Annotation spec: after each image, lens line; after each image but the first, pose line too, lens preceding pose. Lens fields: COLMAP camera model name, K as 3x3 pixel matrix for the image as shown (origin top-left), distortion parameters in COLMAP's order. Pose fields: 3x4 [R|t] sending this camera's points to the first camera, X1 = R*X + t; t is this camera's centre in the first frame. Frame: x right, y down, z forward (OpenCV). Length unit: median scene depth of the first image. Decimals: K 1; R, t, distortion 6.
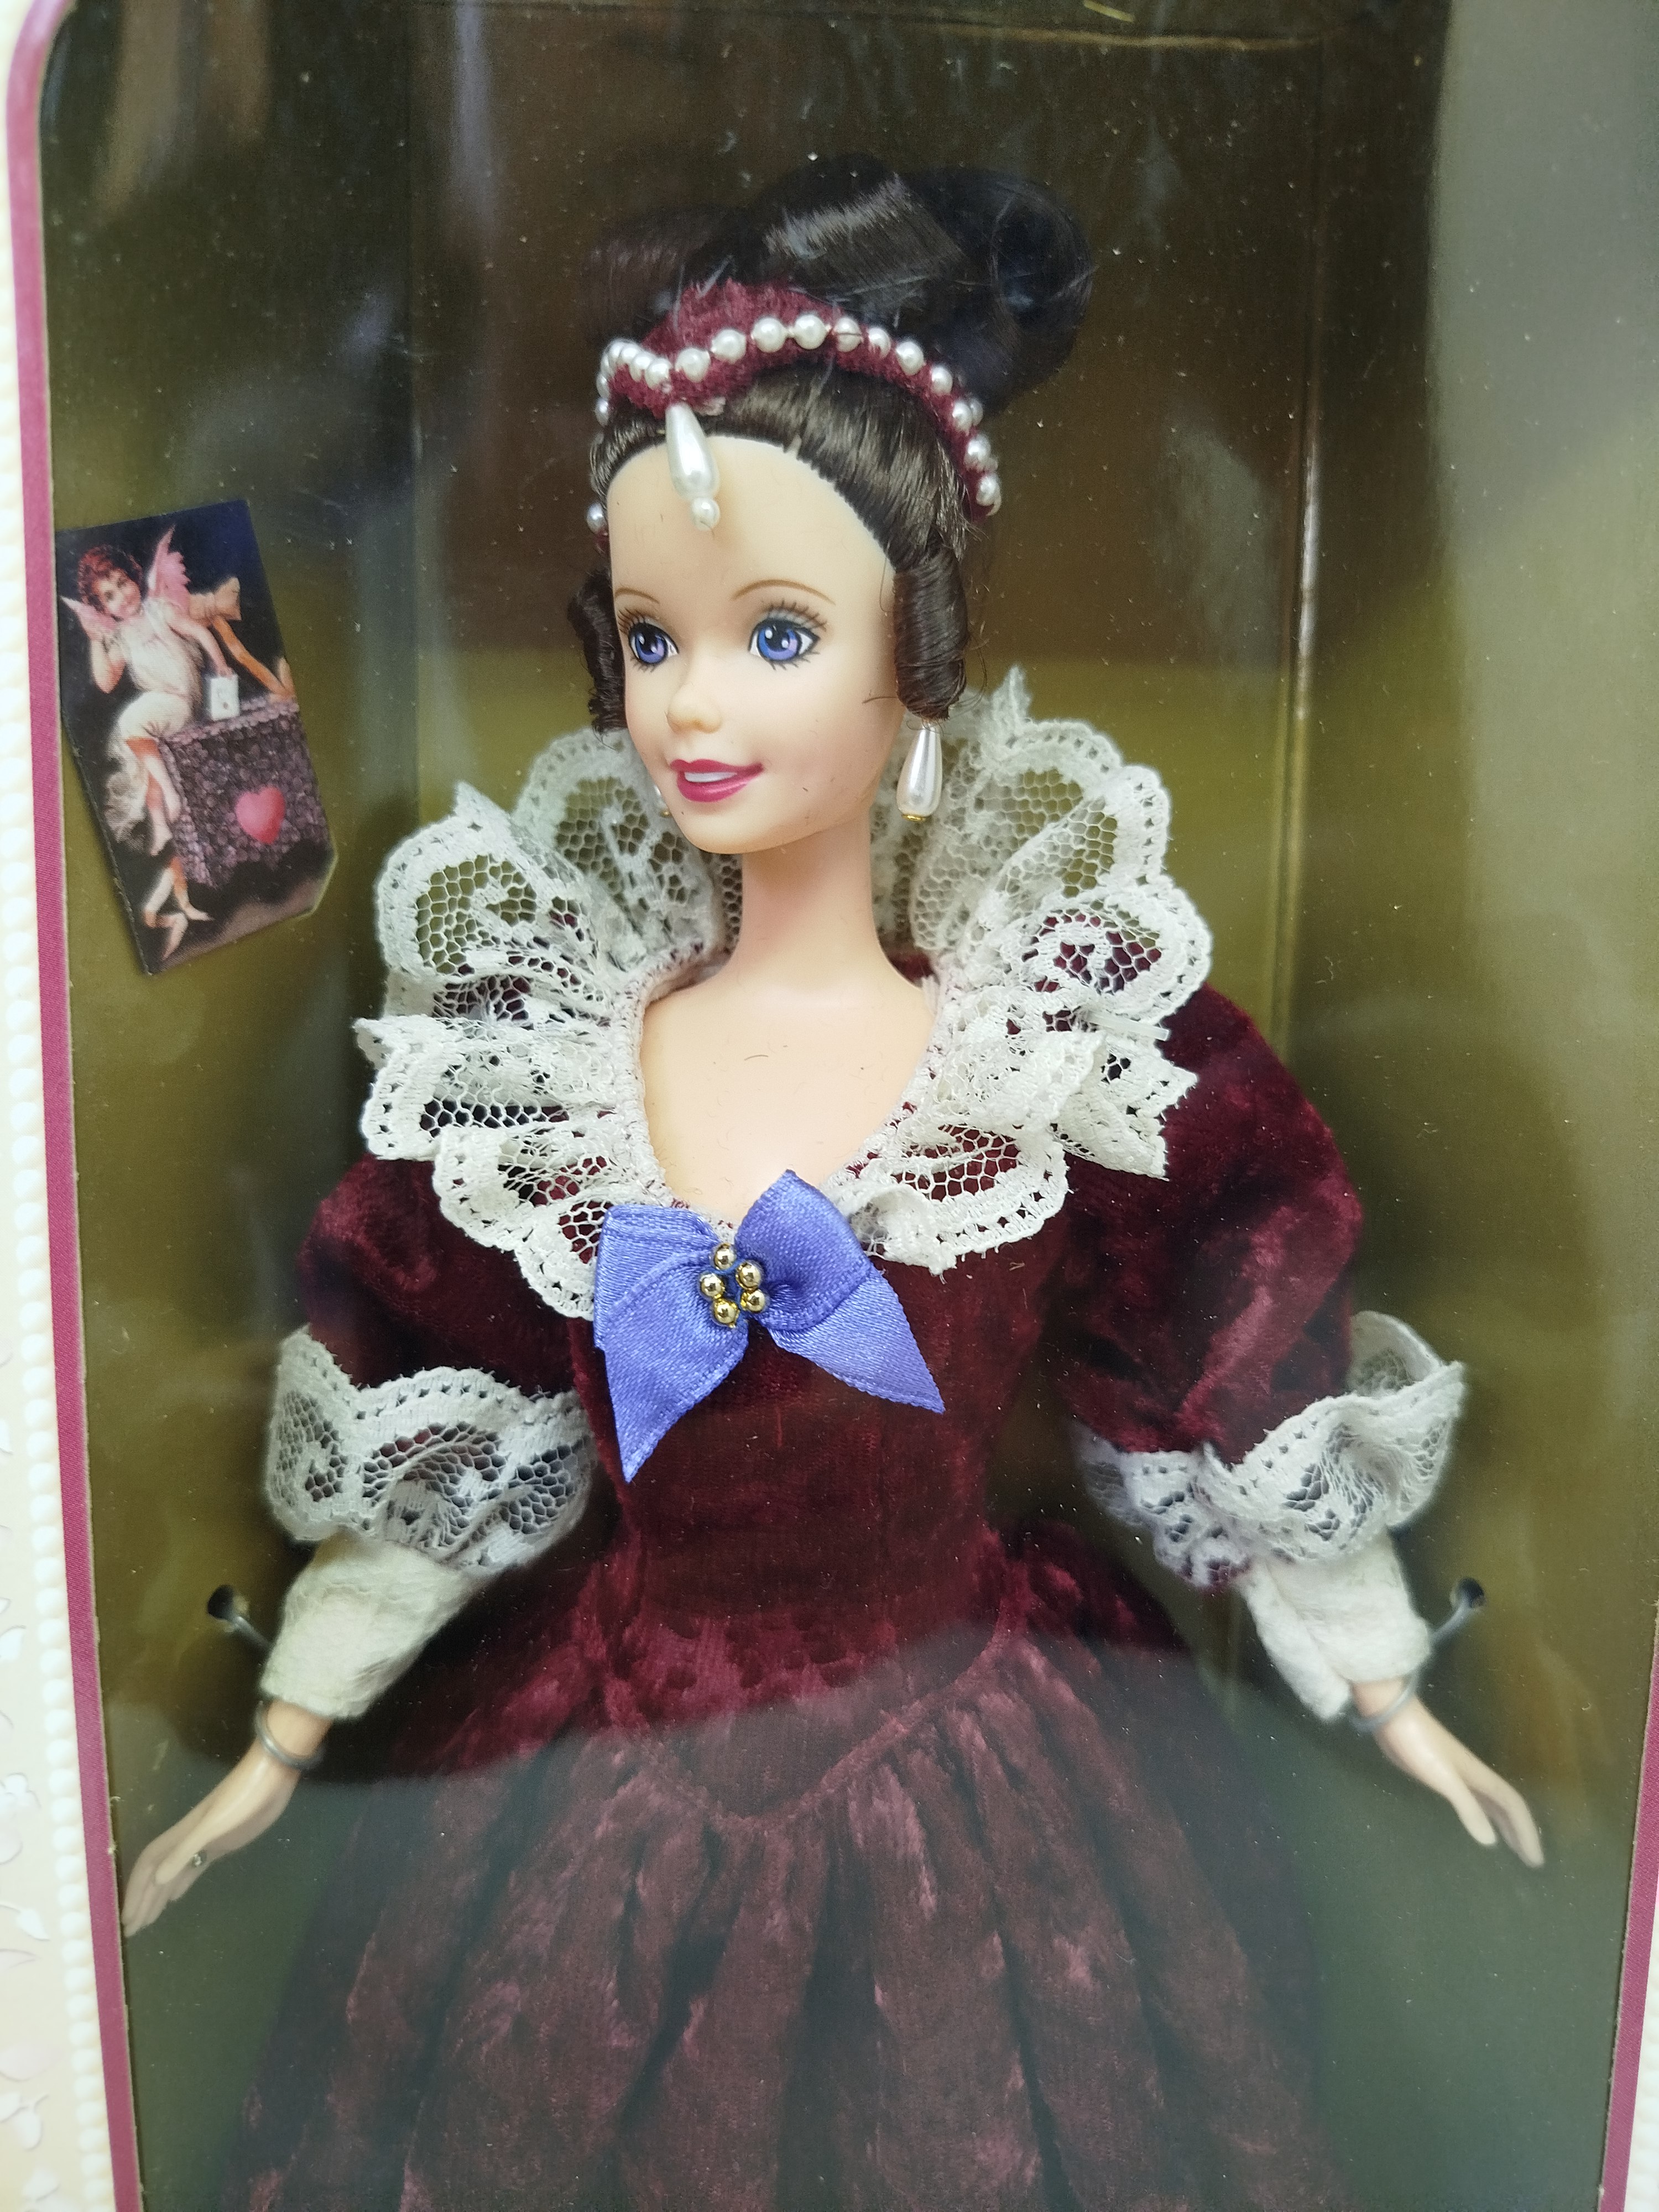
lens RADIAL K [[1612.6, 0, 794.1], [0, 1612.6, 1114.9], [0, 0, 1]] dist [0.025272, -0.056649]
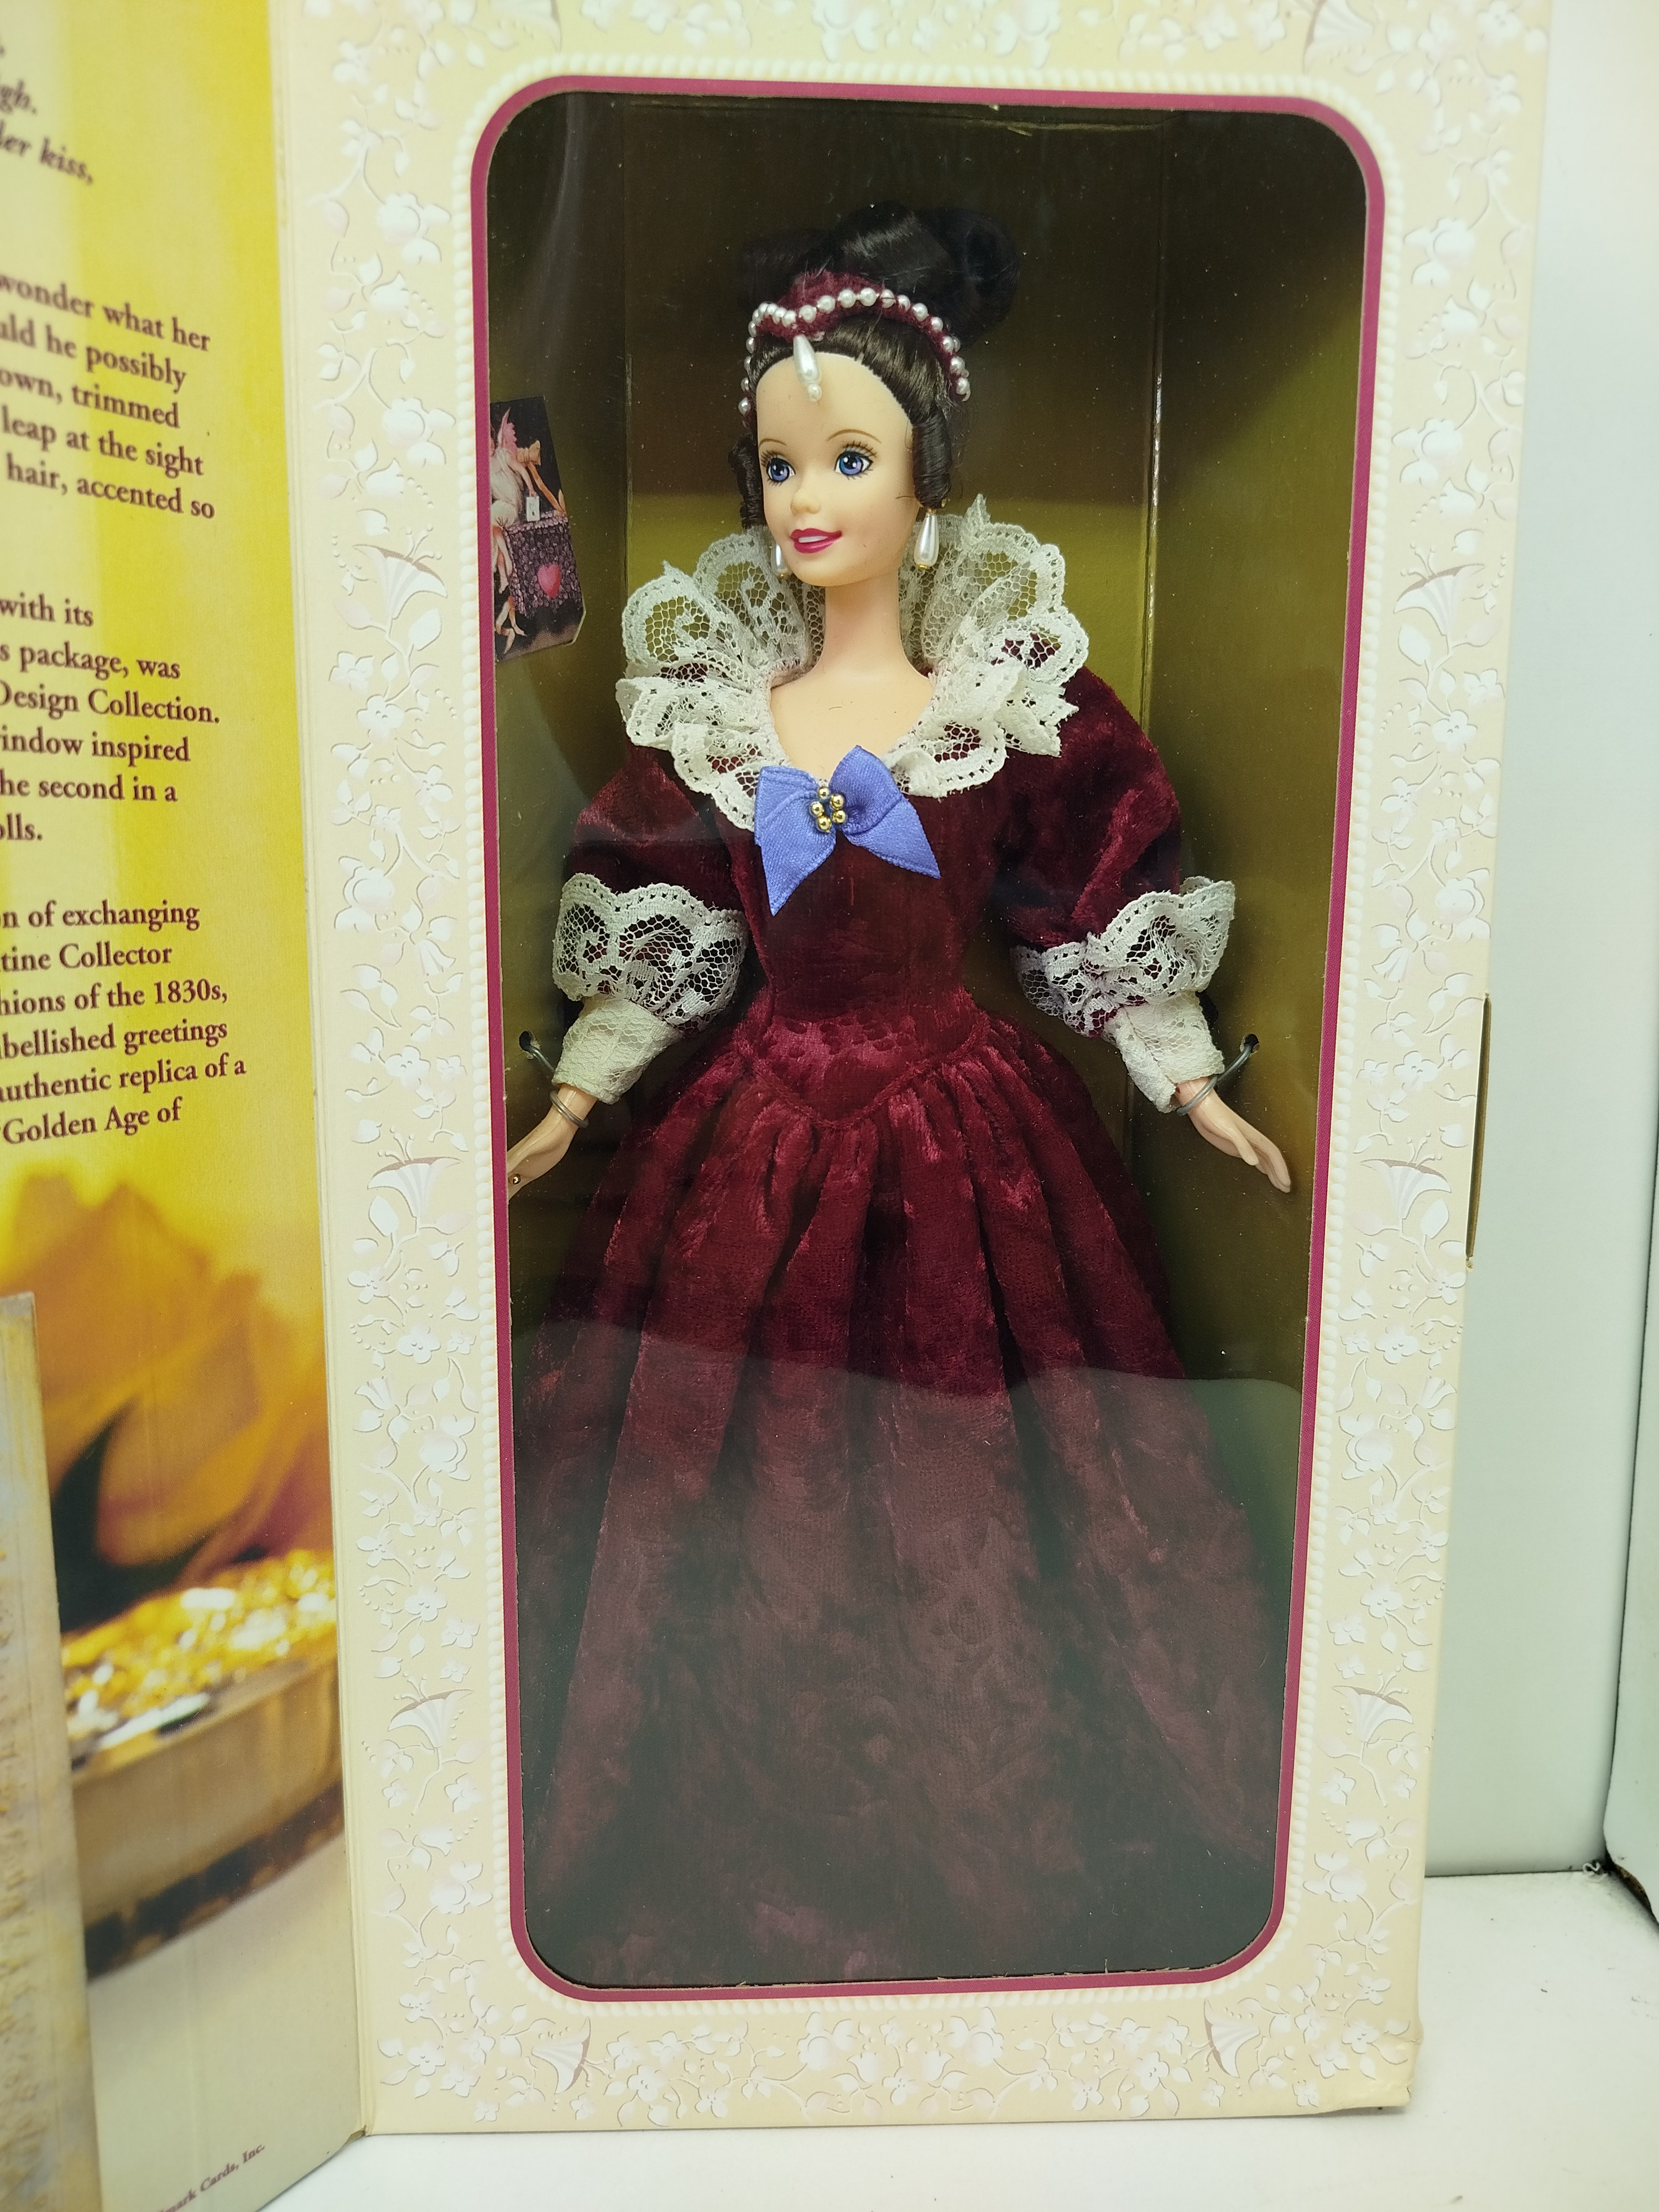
lens RADIAL K [[1570.0, 0, 801.7], [0, 1570.0, 1117.9], [0, 0, 1]] dist [0.051247, -0.112716]
pose [[0.999980, -0.005356, 0.003426, -0.071072], [0.005318, 0.999926, 0.010922, 0.409858], [-0.003485, -0.010904, 0.999934, -0.772324]]
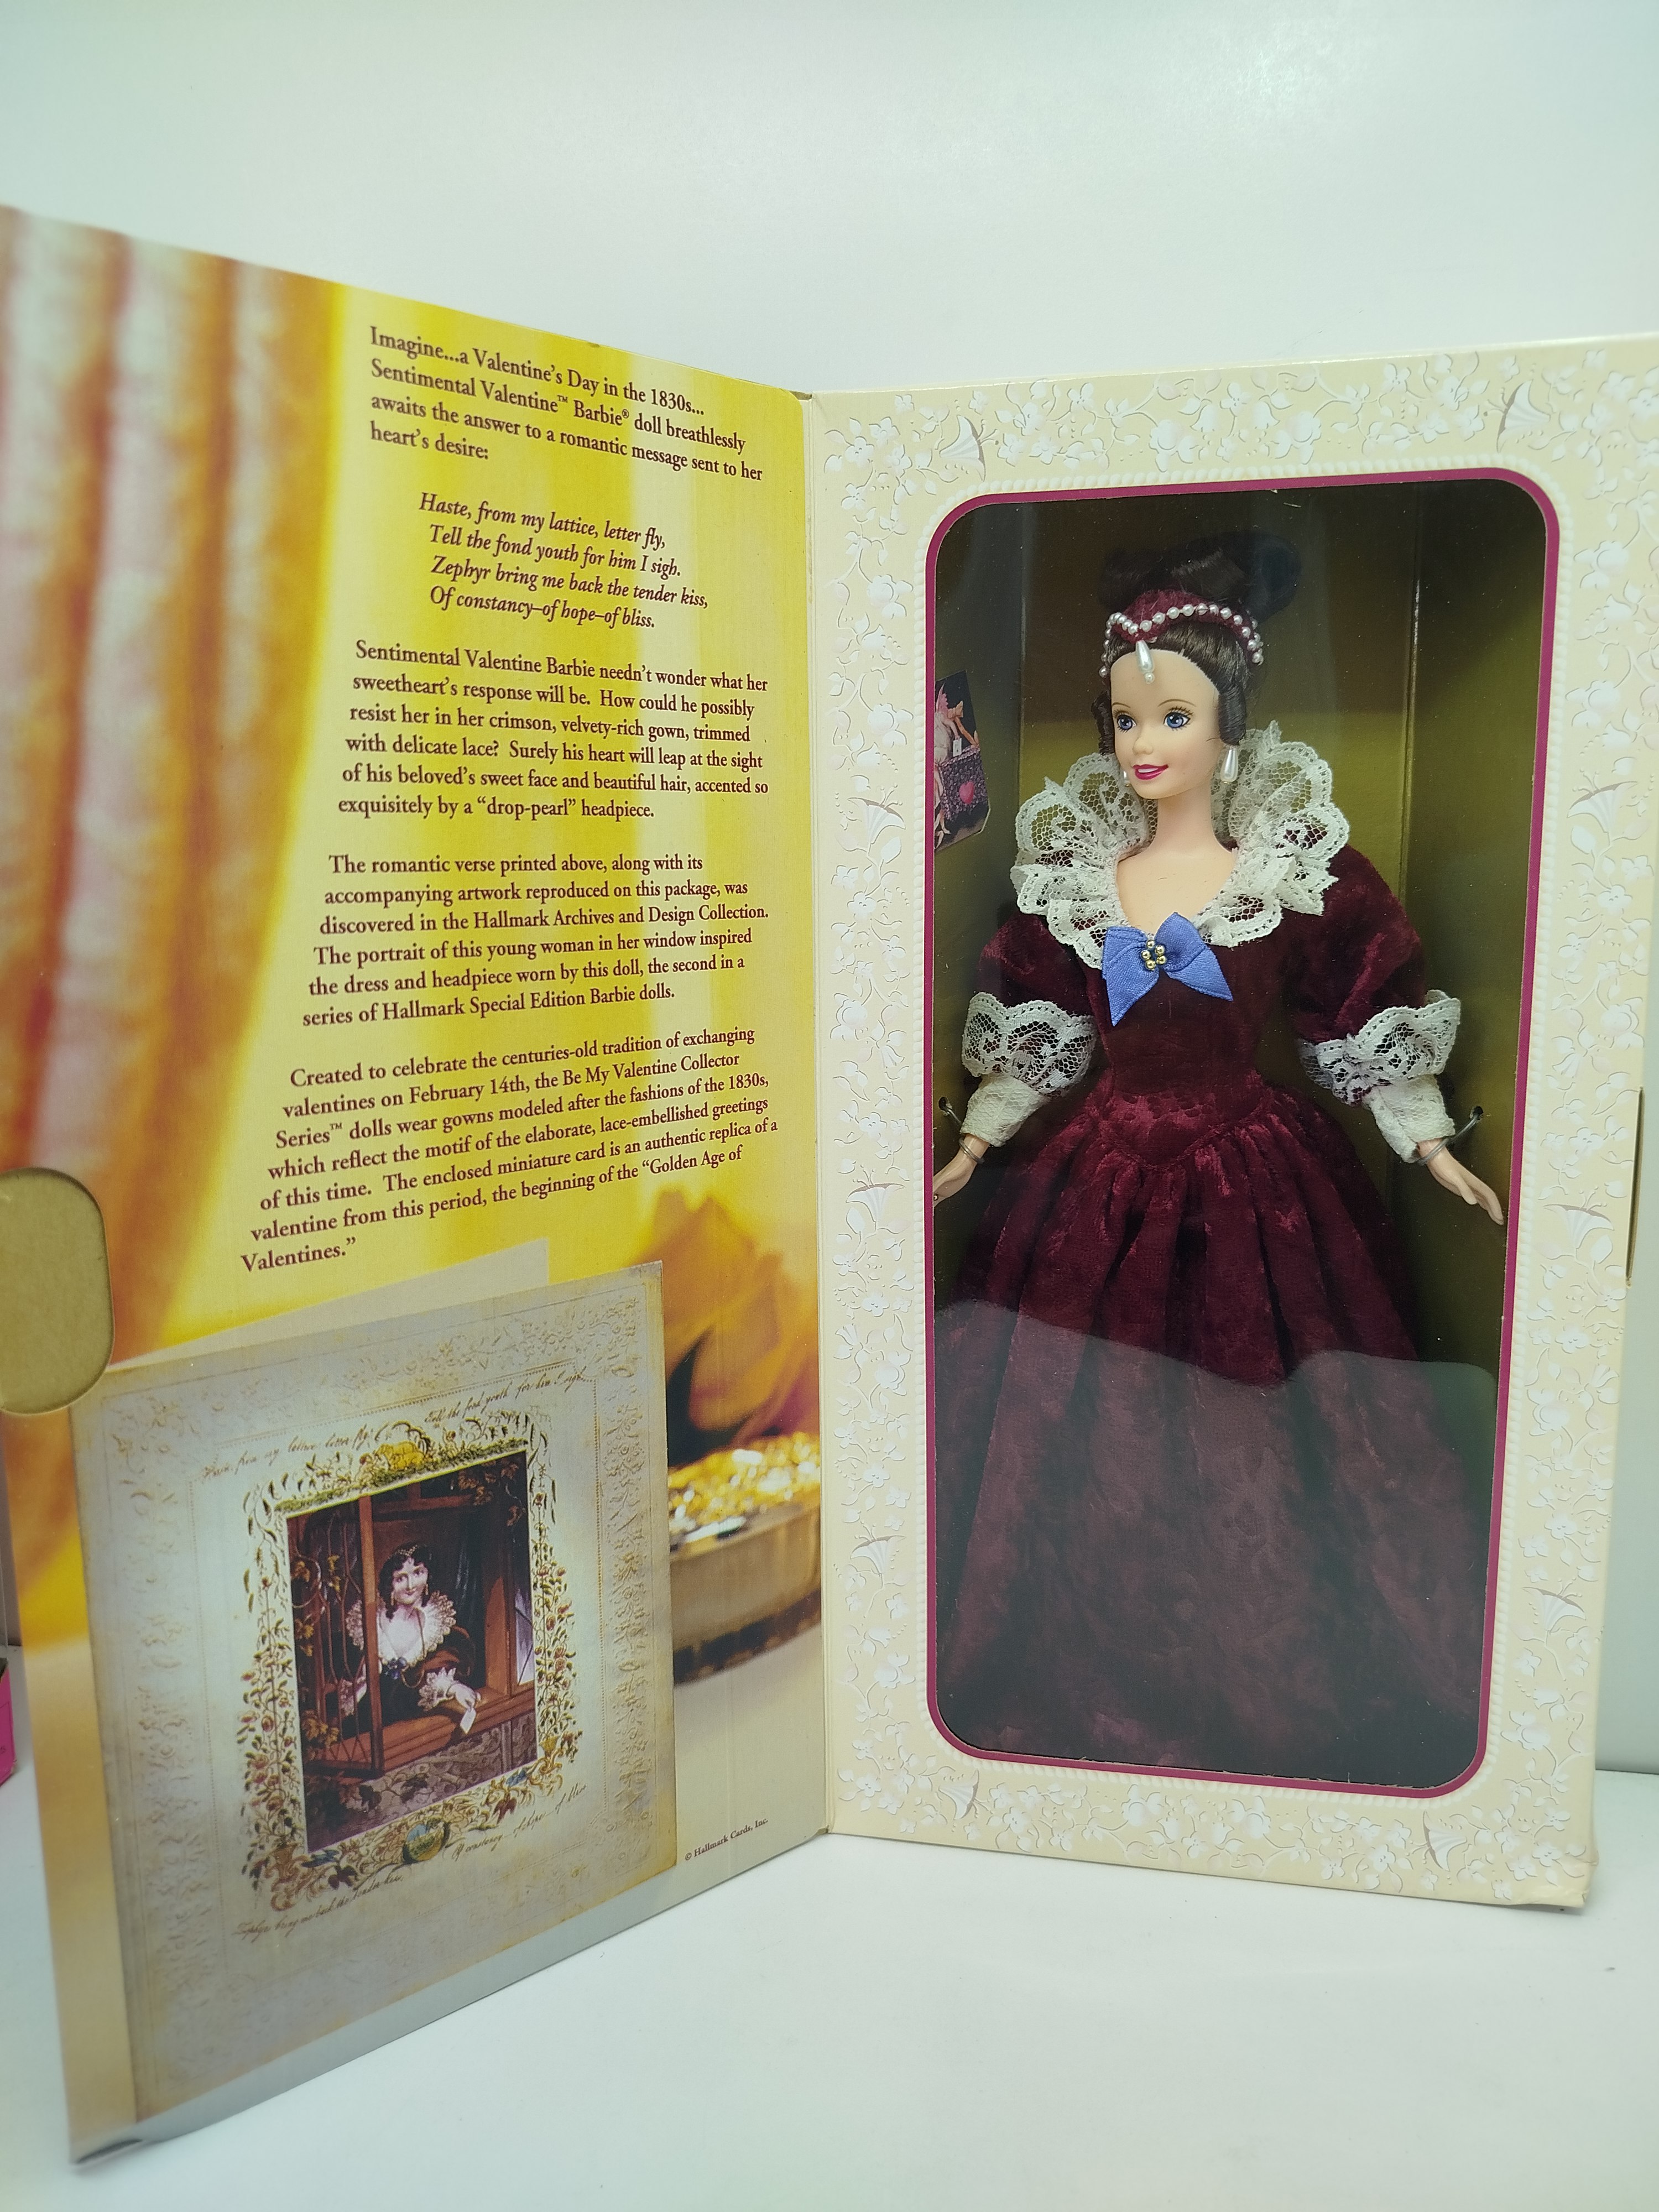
lens RADIAL K [[1551.3, 0, 829.5], [0, 1551.3, 1106.0], [0, 0, 1]] dist [0.100977, -0.191466]
pose [[0.975773, 0.011769, -0.218468, 0.005953], [-0.010233, 0.999914, 0.008159, 0.321354], [0.218546, -0.005726, 0.975810, -1.598732]]
